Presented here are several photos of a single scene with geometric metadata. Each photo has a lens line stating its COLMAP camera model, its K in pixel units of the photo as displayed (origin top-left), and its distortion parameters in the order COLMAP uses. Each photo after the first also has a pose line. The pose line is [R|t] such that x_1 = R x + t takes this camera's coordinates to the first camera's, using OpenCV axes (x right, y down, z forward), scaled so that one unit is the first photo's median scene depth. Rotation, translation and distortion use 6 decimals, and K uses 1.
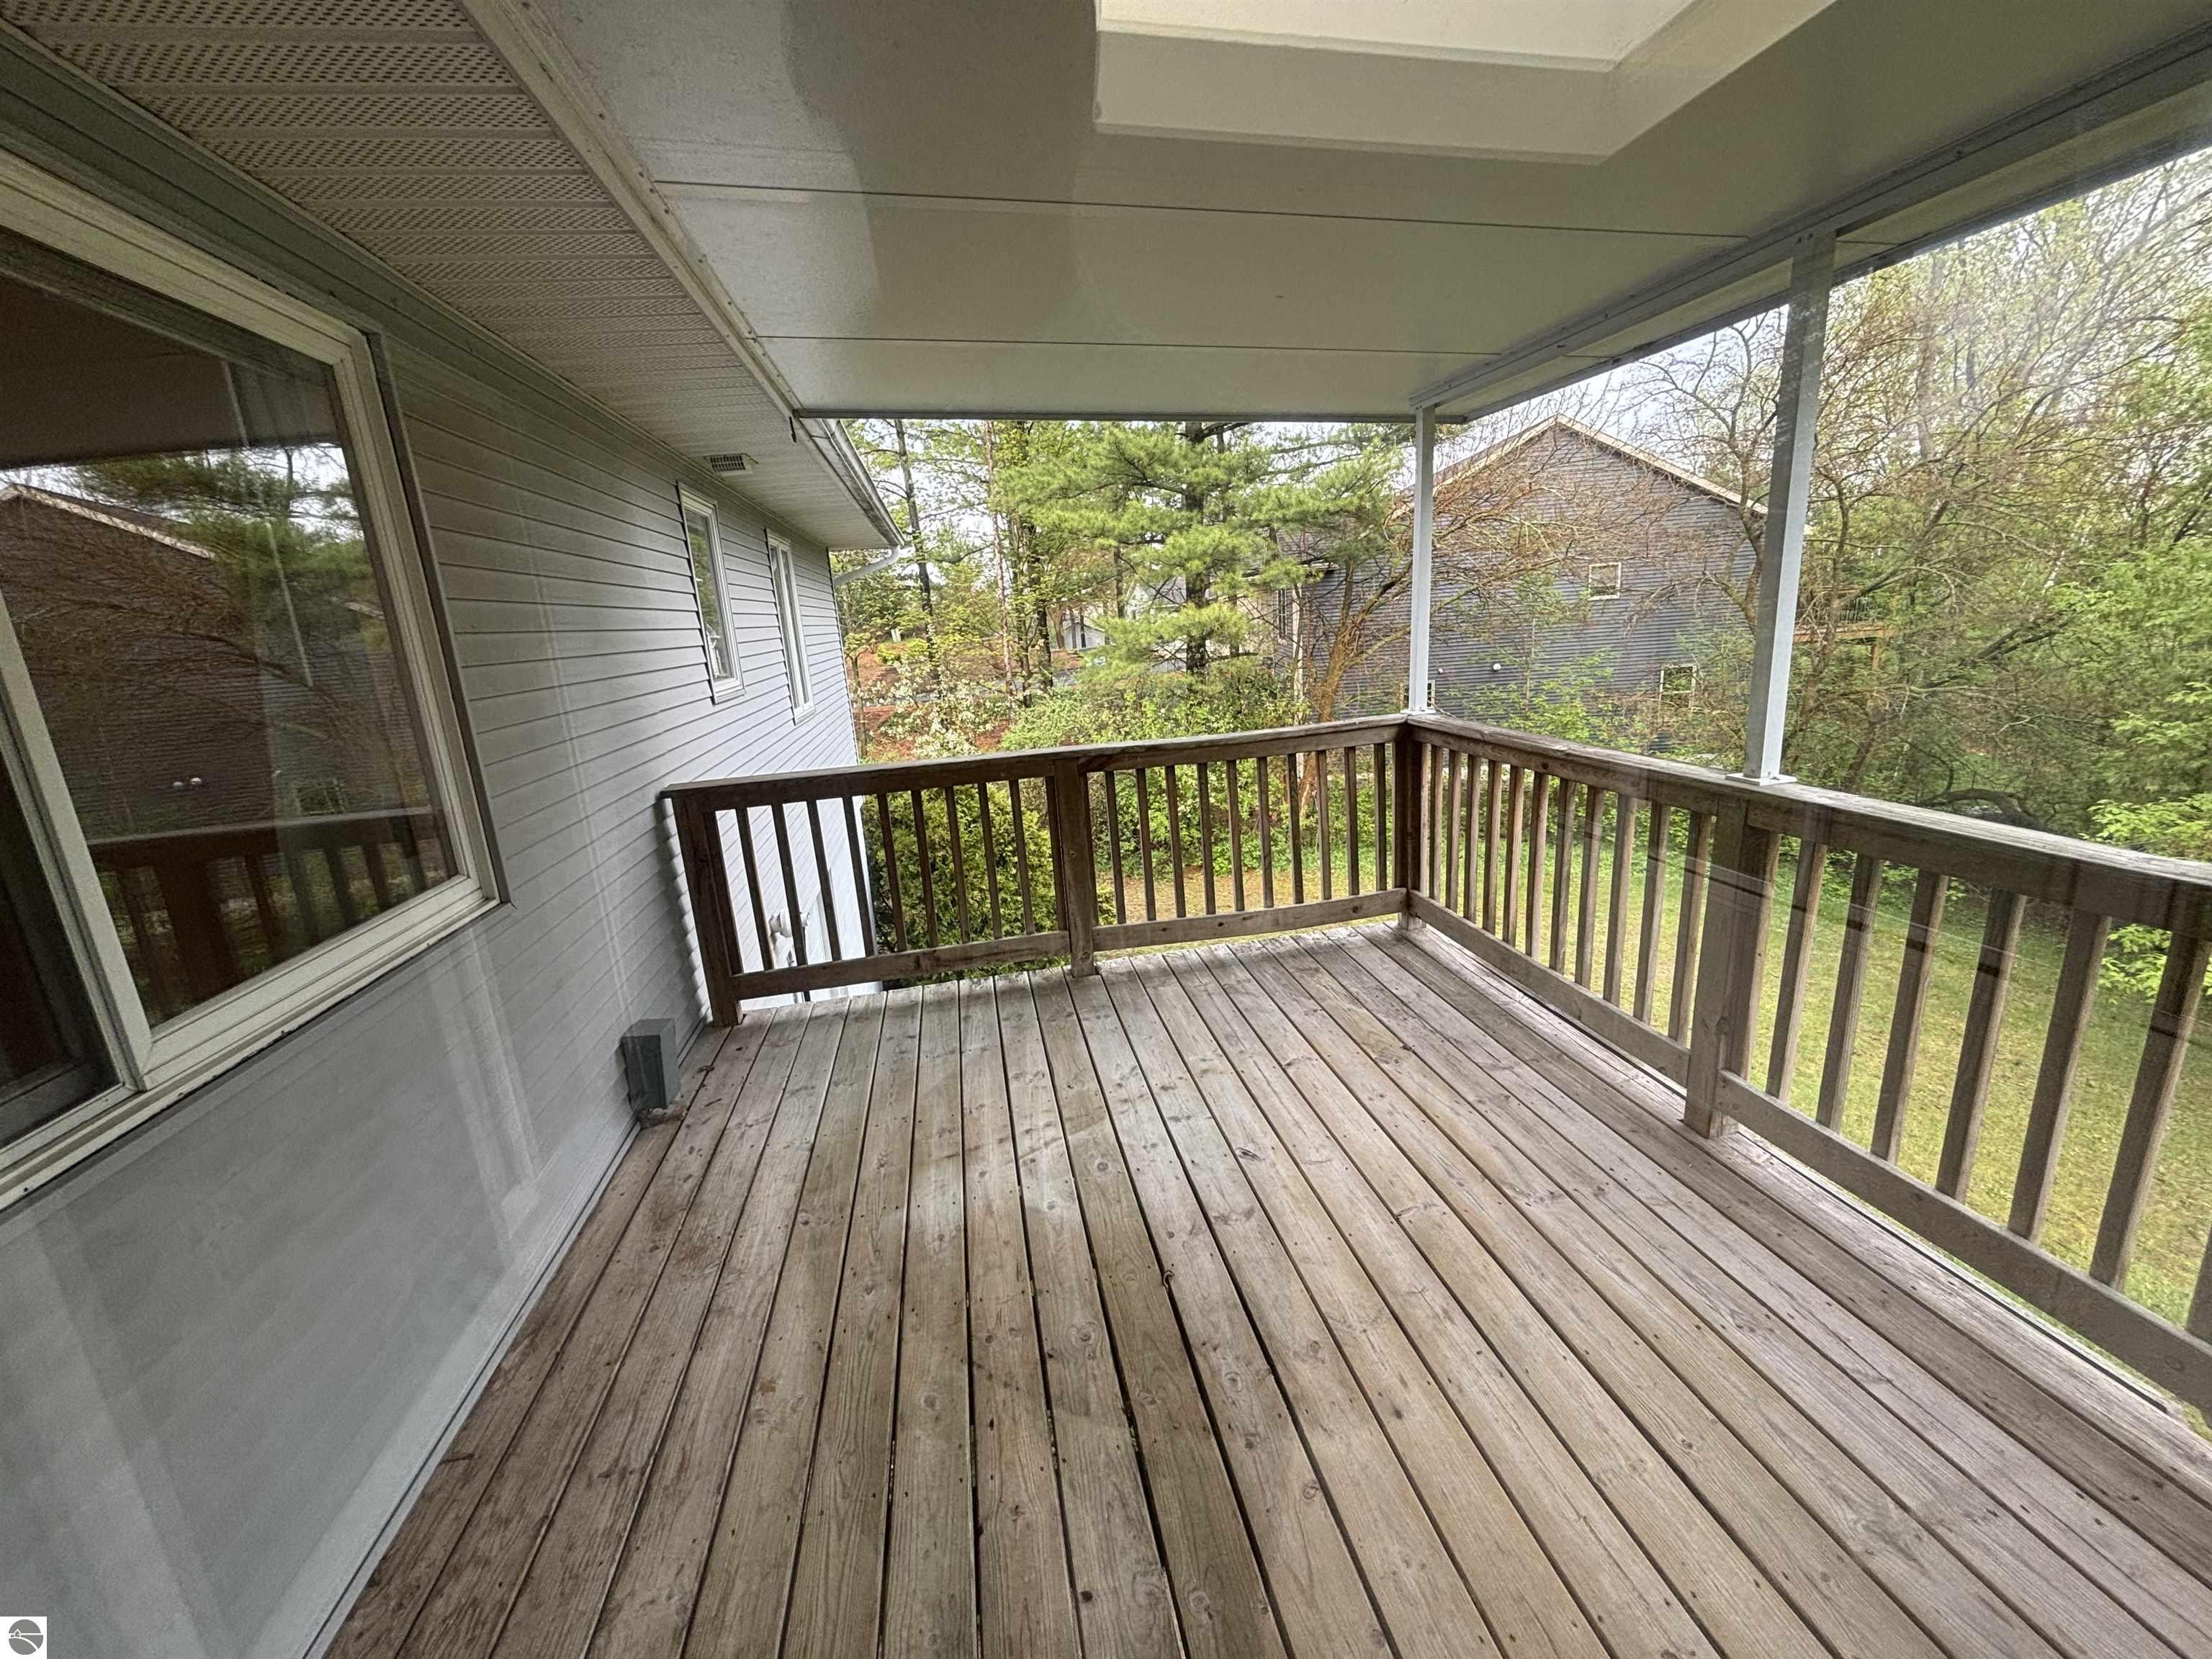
lens RADIAL K [[894.0, 0, 1099.8], [0, 894.0, 839.5], [0, 0, 1]] dist [0.003826, -0.001671]
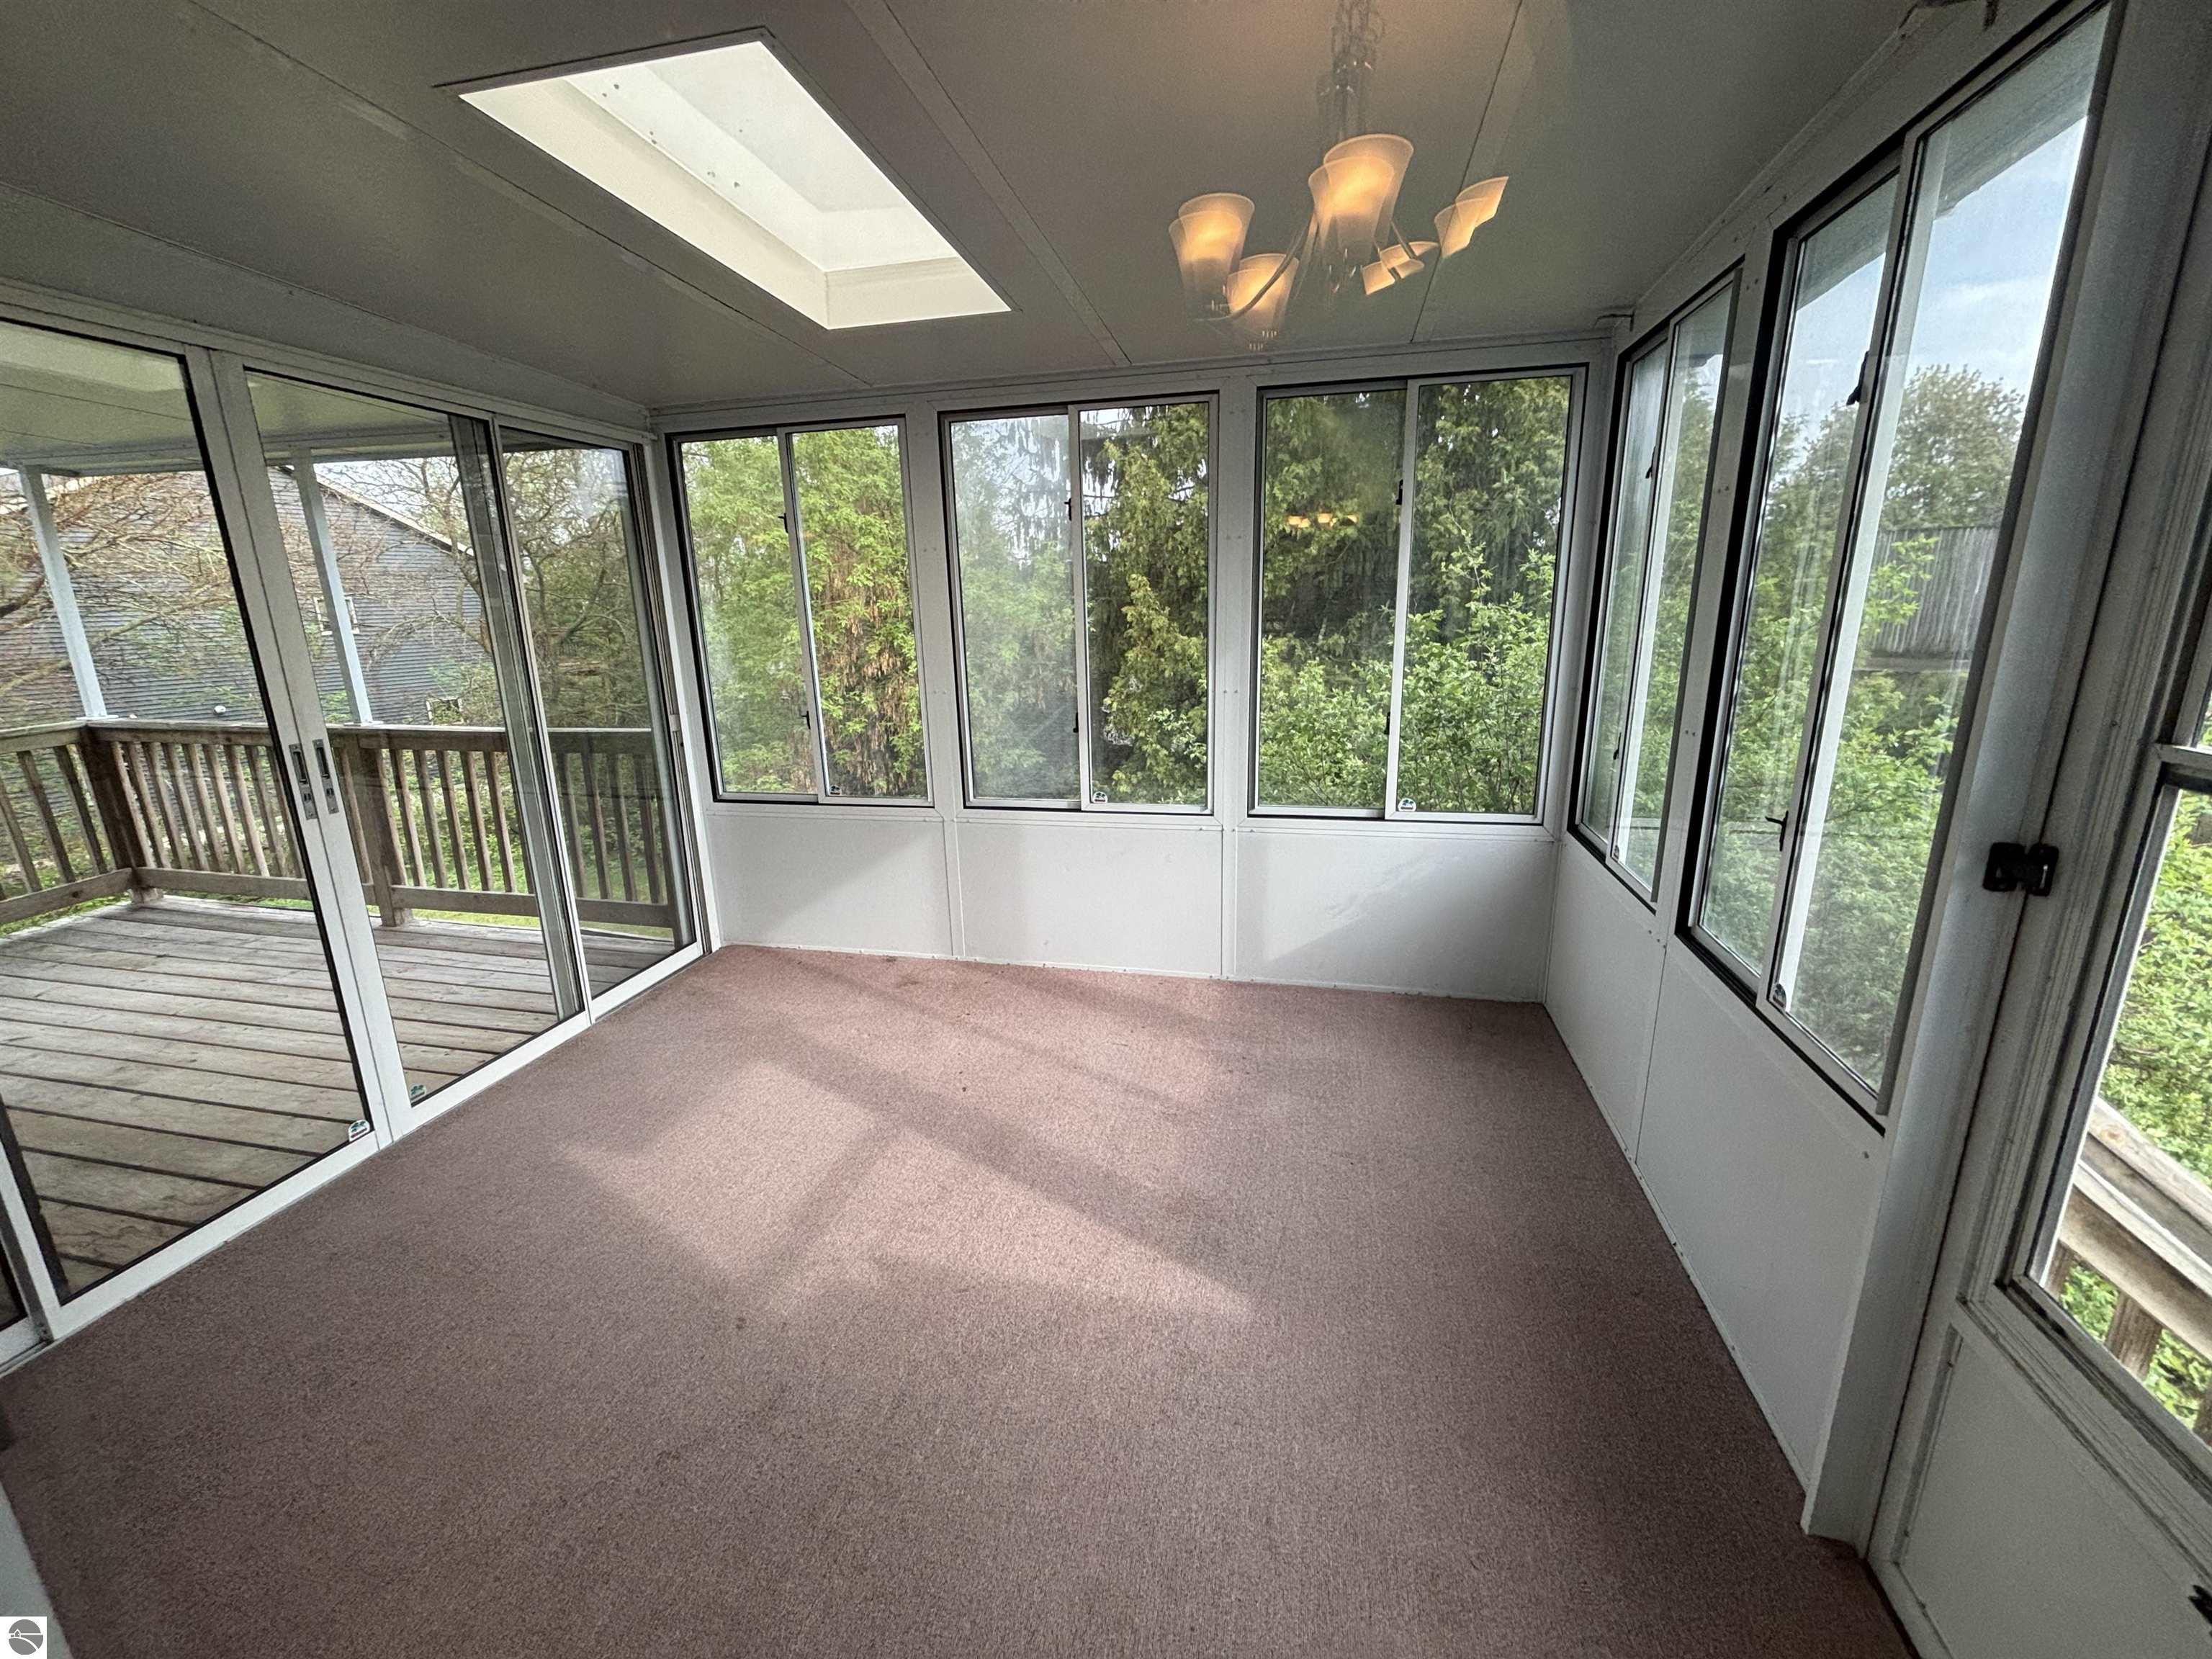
lens RADIAL K [[894.0, 0, 1103.9], [0, 894.0, 818.5], [0, 0, 1]] dist [0.003826, -0.001671]
pose [[0.379900, -0.162122, 0.910710, -0.238762], [0.219774, 0.972151, 0.081381, 0.181130], [-0.898541, 0.169233, 0.404950, -0.652653]]
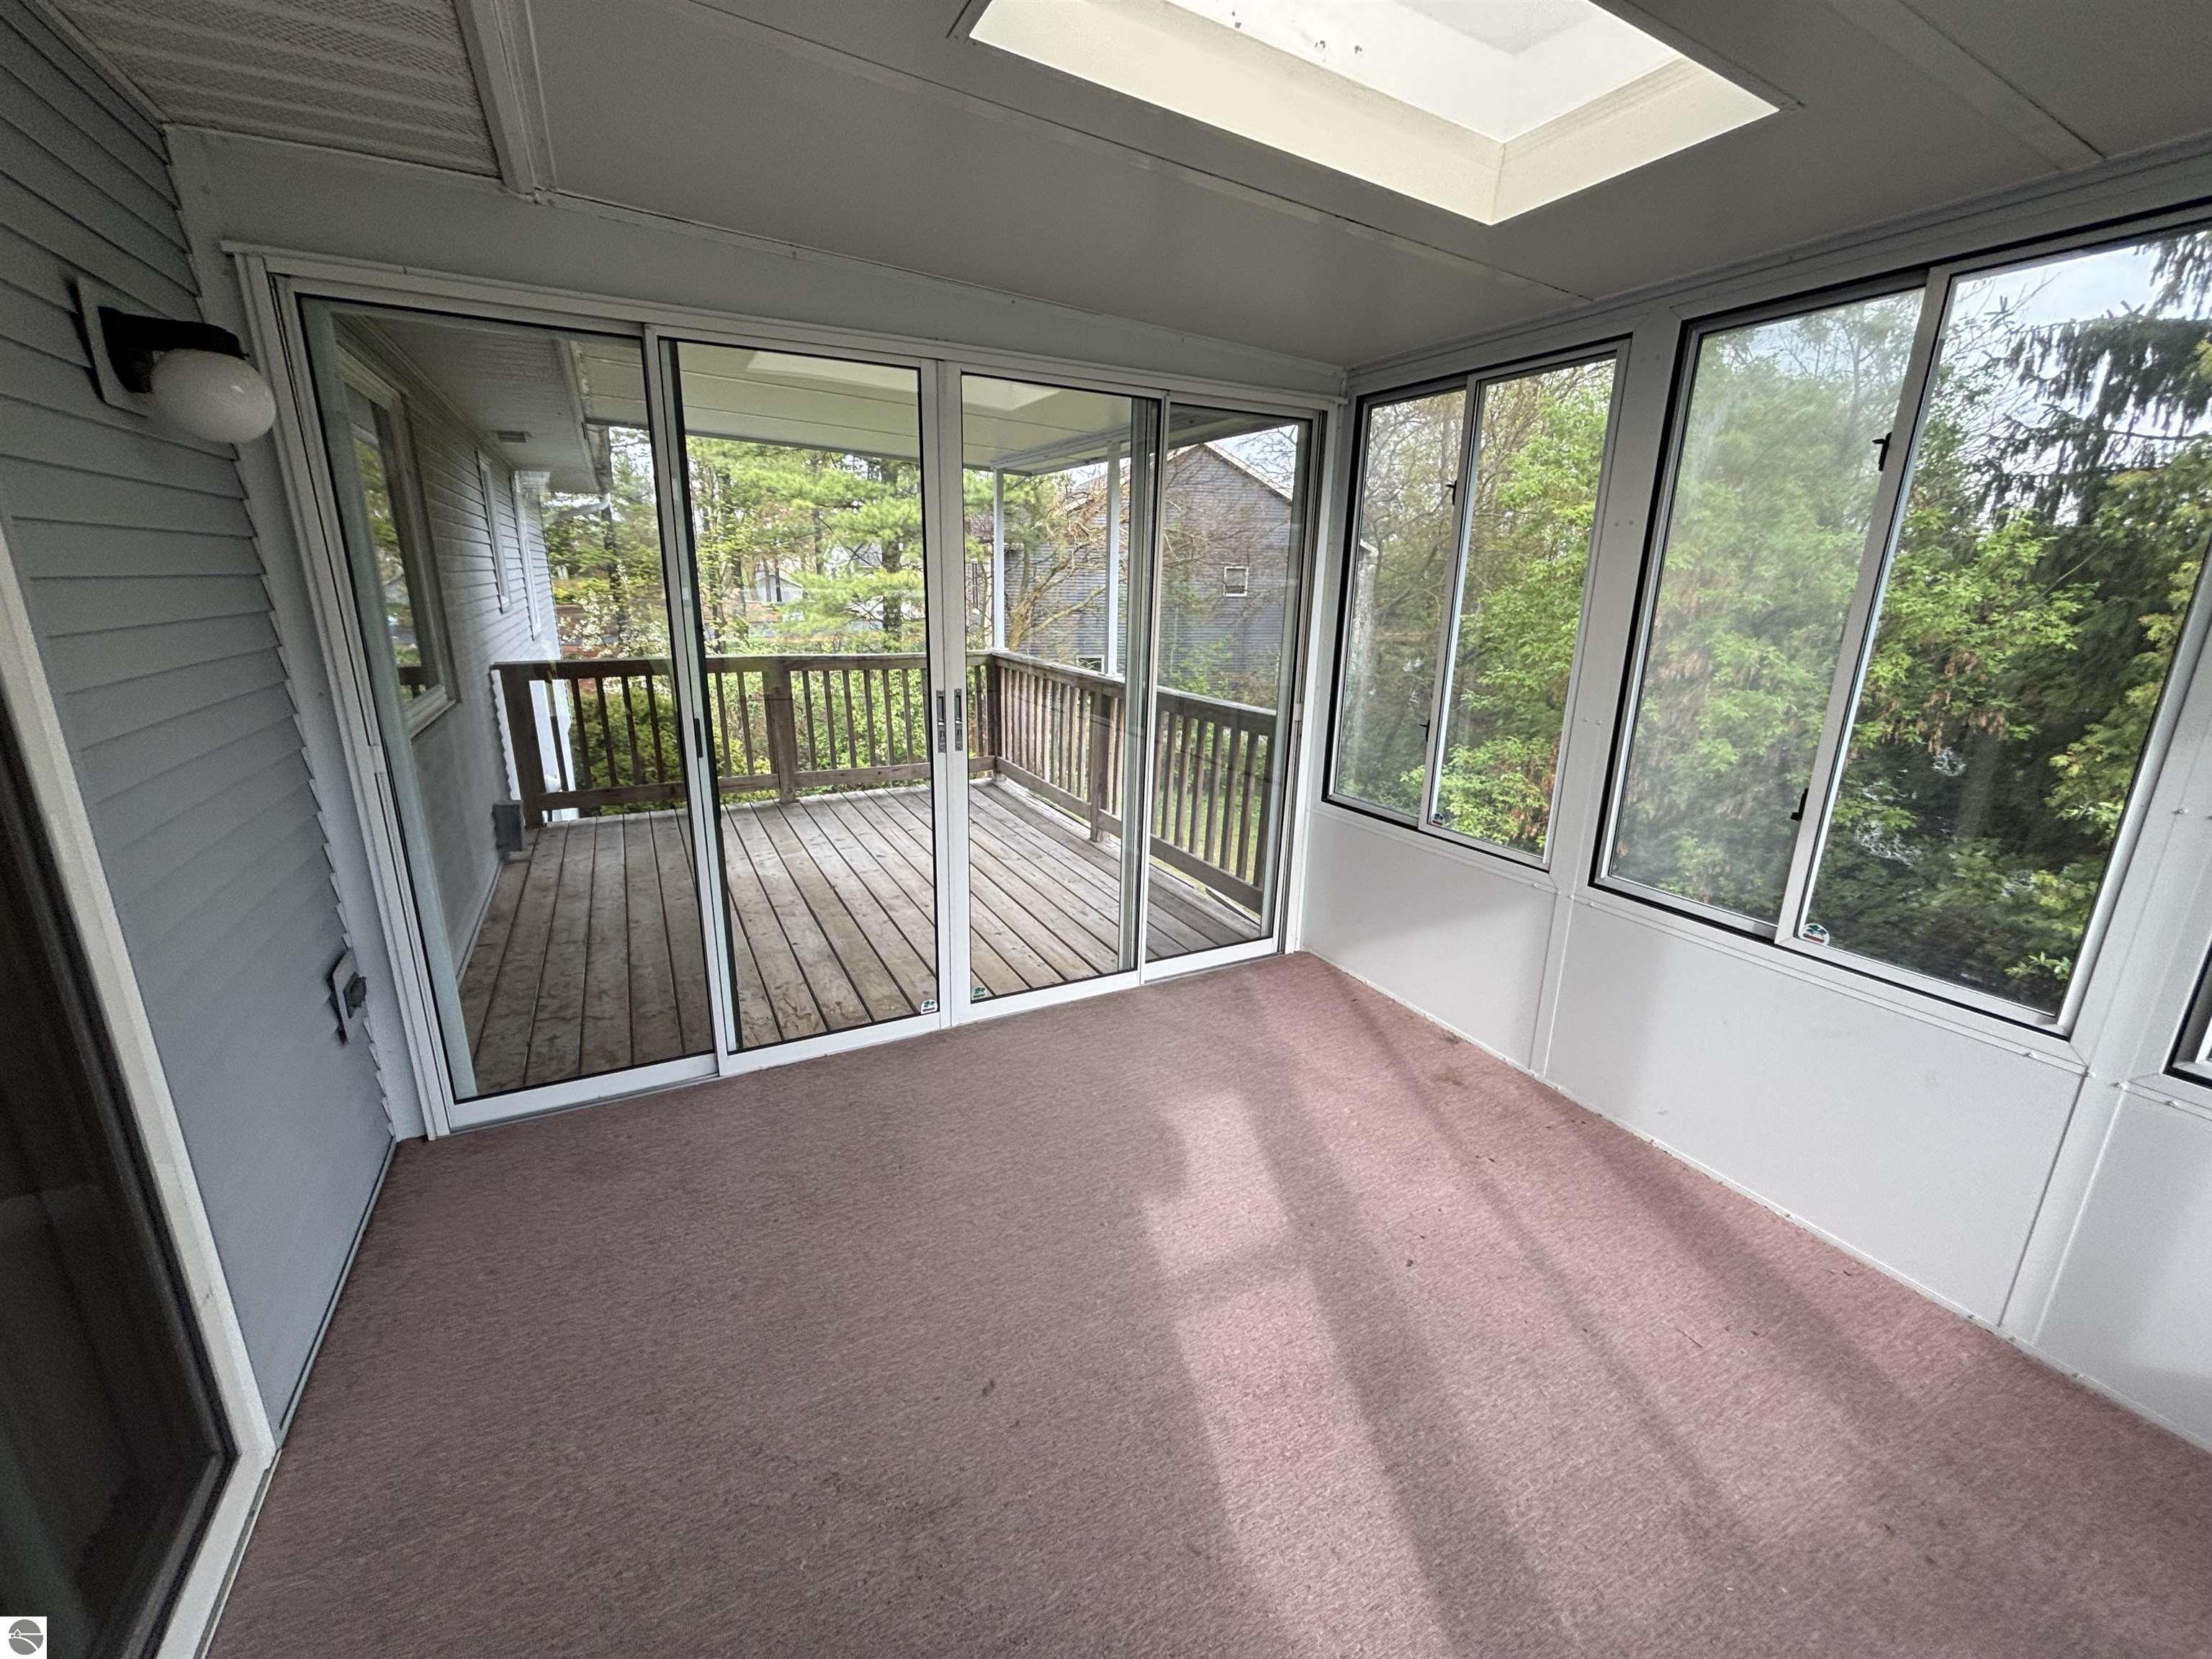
lens RADIAL K [[894.0, 0, 1105.9], [0, 894.0, 821.4], [0, 0, 1]] dist [0.003826, -0.001671]
pose [[0.945009, 0.000719, 0.327044, -0.004907], [-0.005427, 0.999894, 0.013483, 0.159145], [-0.327000, -0.014517, 0.944913, -0.661827]]
